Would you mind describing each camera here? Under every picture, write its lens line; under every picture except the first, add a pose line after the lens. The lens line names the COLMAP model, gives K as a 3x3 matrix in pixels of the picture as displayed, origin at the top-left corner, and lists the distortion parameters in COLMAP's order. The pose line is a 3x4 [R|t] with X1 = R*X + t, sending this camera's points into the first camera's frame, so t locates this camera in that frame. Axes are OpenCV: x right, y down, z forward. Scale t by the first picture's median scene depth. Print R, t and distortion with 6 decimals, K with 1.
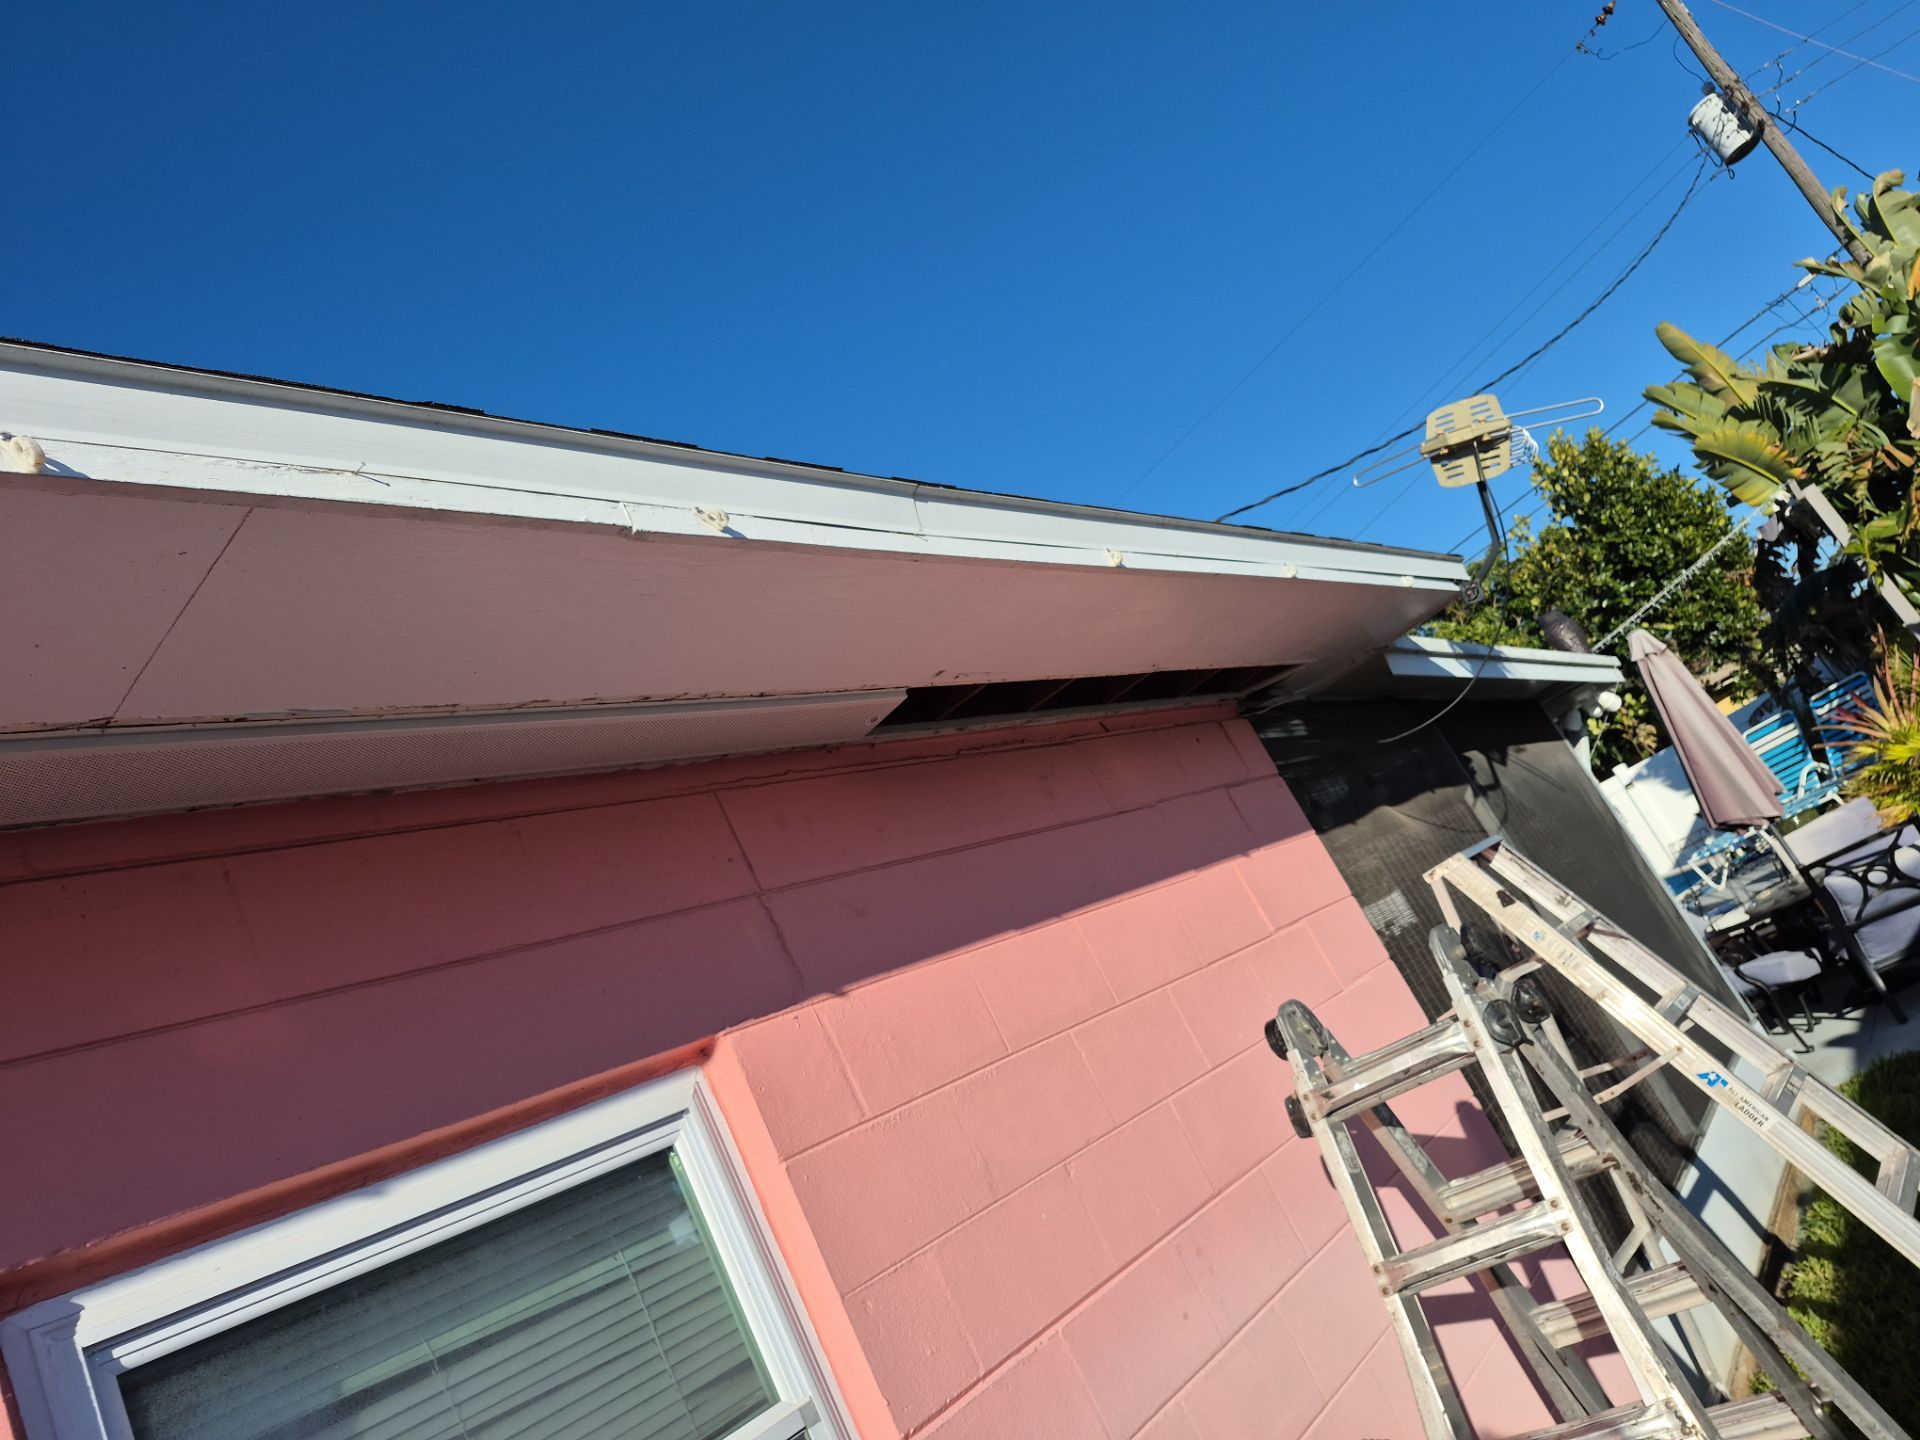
lens RADIAL K [[1341.9, 0, 941.4], [0, 1341.9, 736.4], [0, 0, 1]] dist [0.048723, -0.043773]
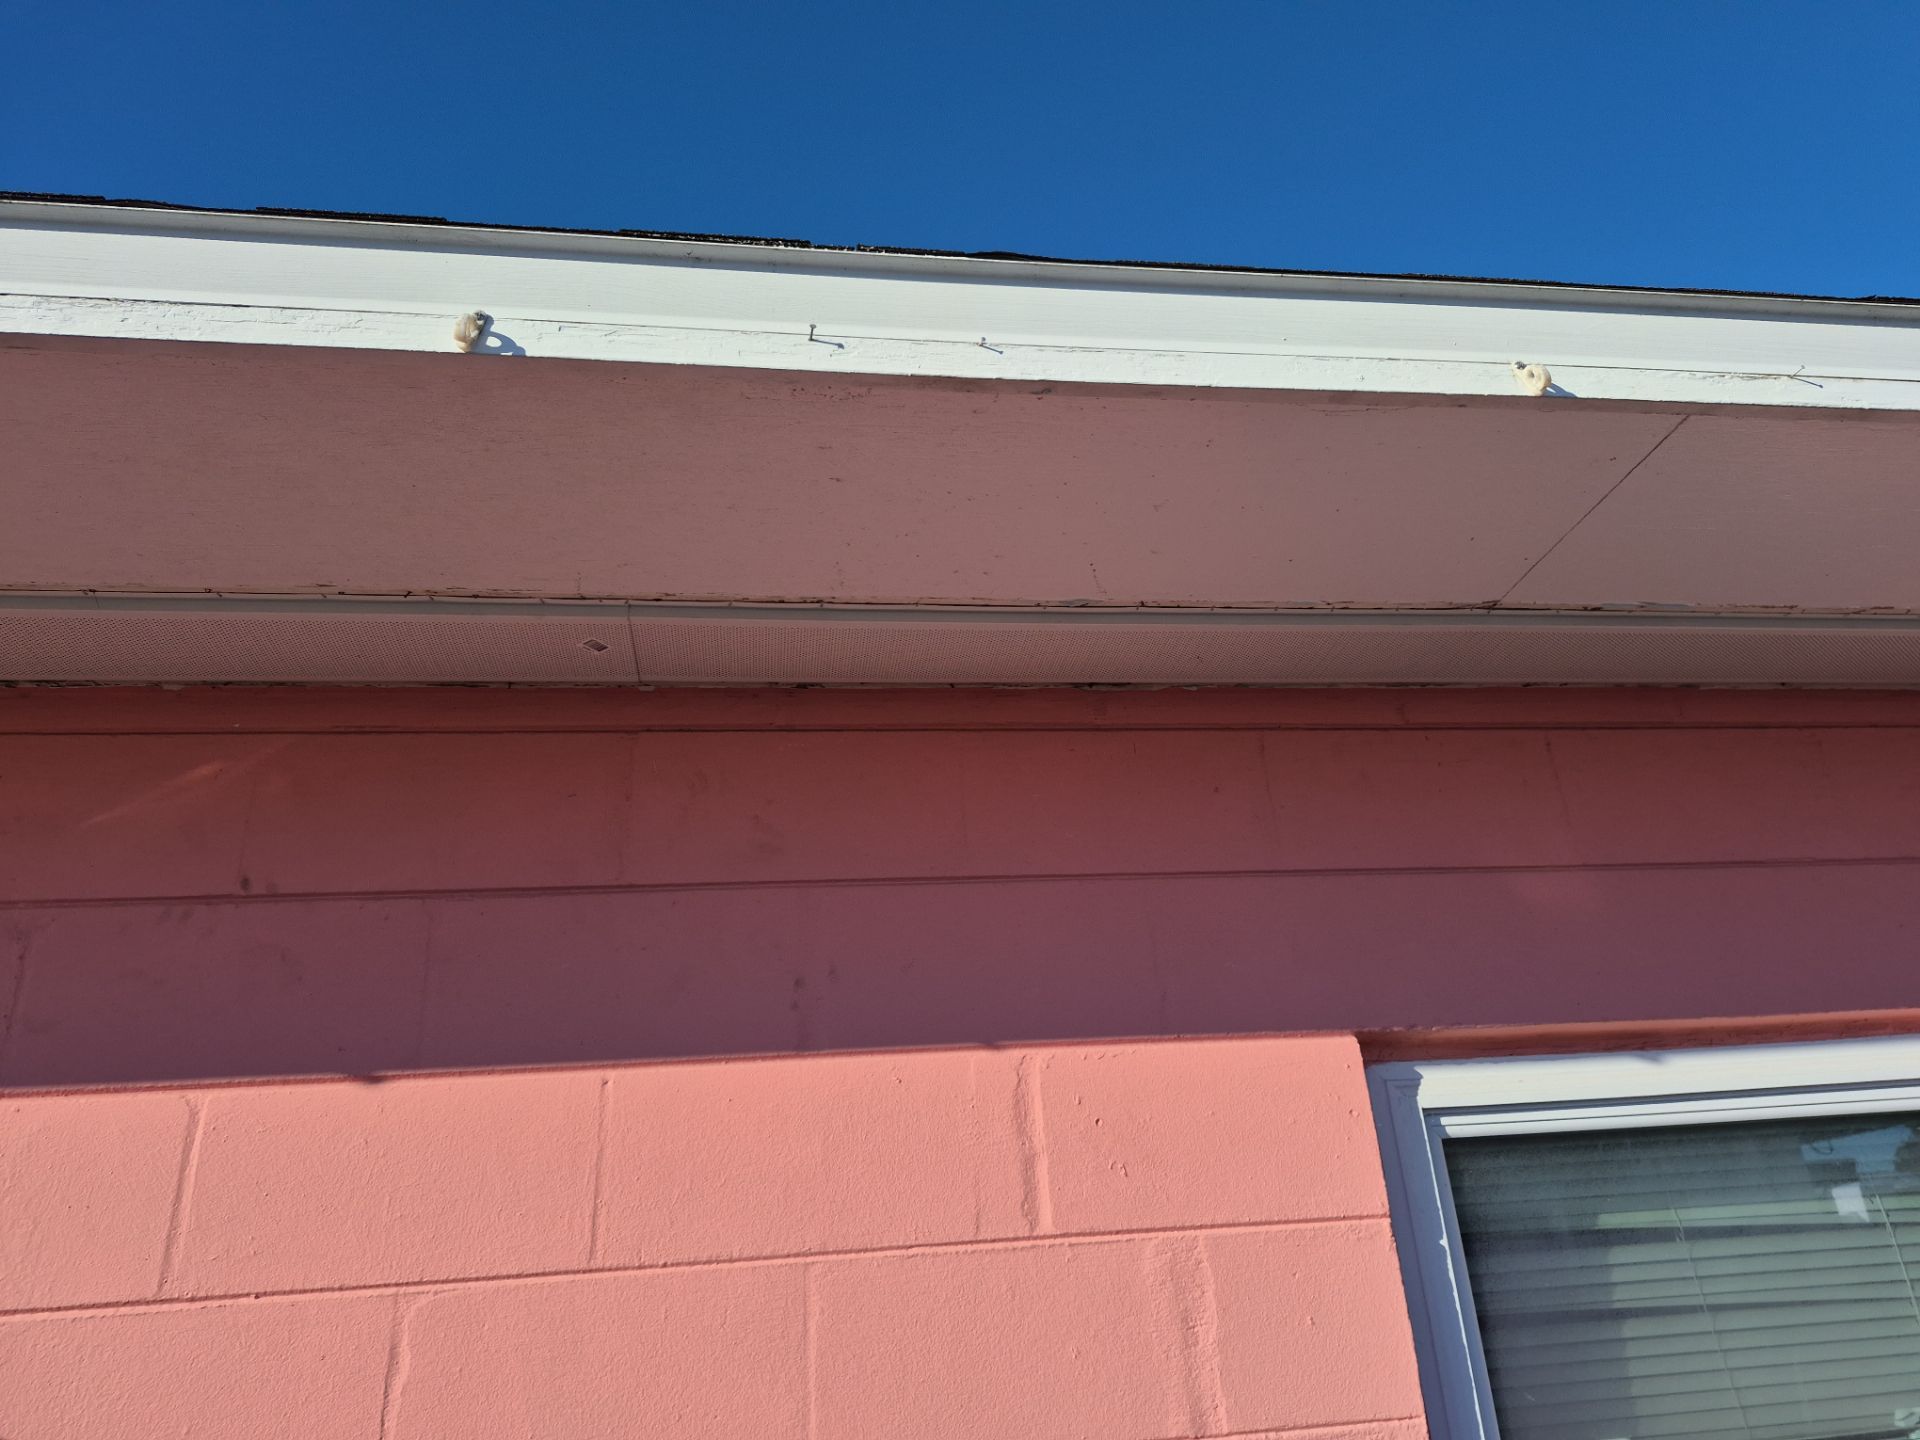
lens RADIAL K [[1341.9, 0, 984.1], [0, 1341.9, 746.6], [0, 0, 1]] dist [0.048723, -0.043773]
pose [[0.719861, 0.138147, -0.680232, -0.065191], [-0.077679, 0.989872, 0.118826, 0.003703], [0.689758, -0.032699, 0.723302, -0.084168]]
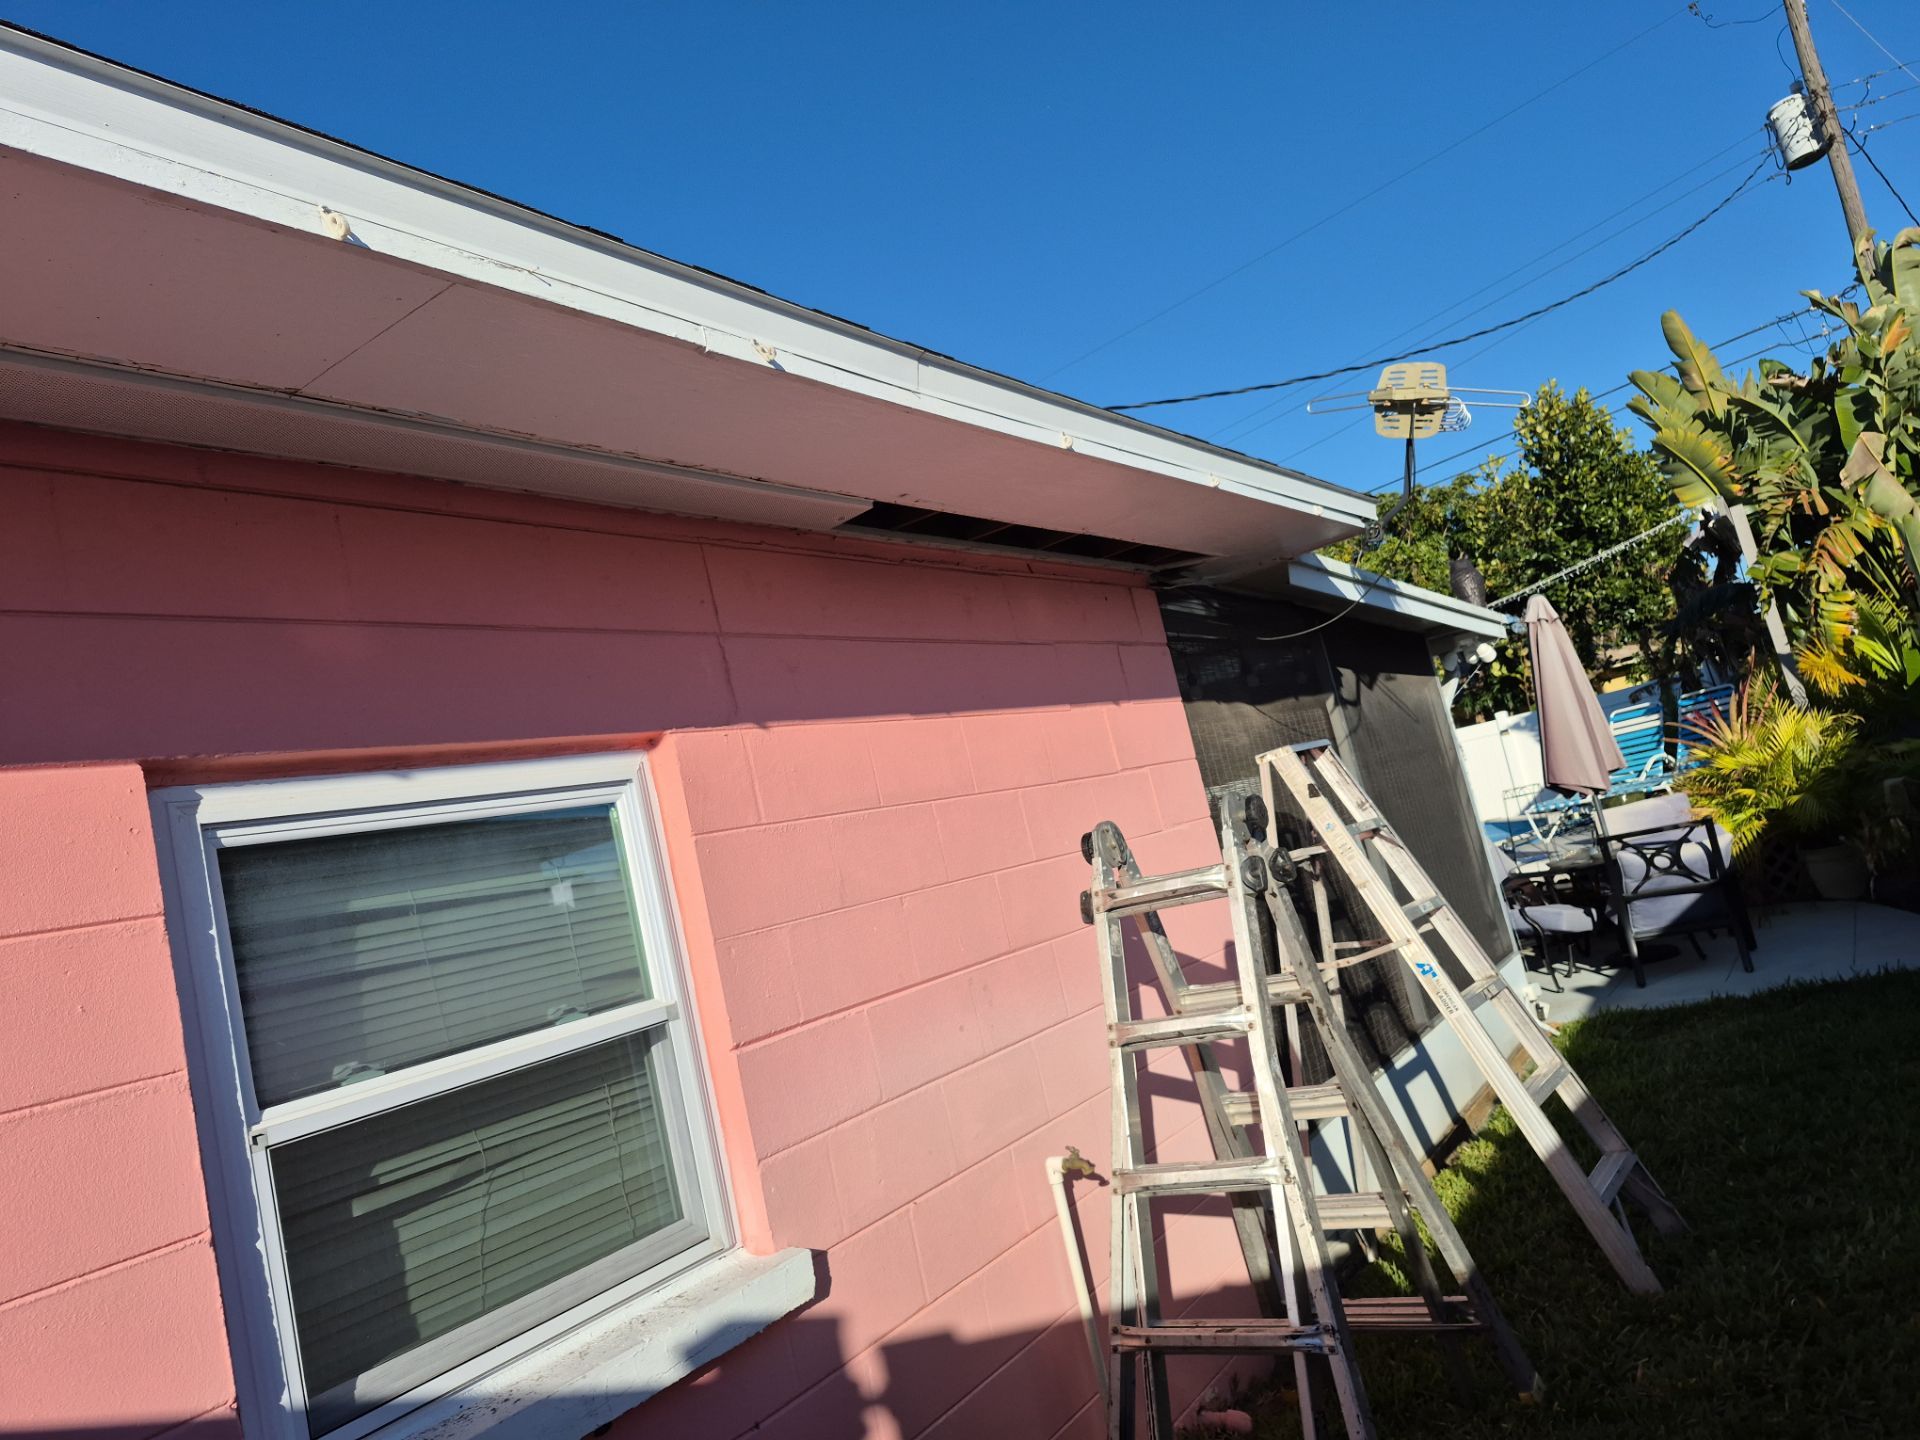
lens RADIAL K [[1341.9, 0, 949.5], [0, 1341.9, 720.4], [0, 0, 1]] dist [0.048723, -0.043773]
pose [[0.965377, 0.248839, 0.078274, -0.005701], [-0.257550, 0.956855, 0.134524, -0.025351], [-0.041422, -0.150026, 0.987814, -0.222220]]
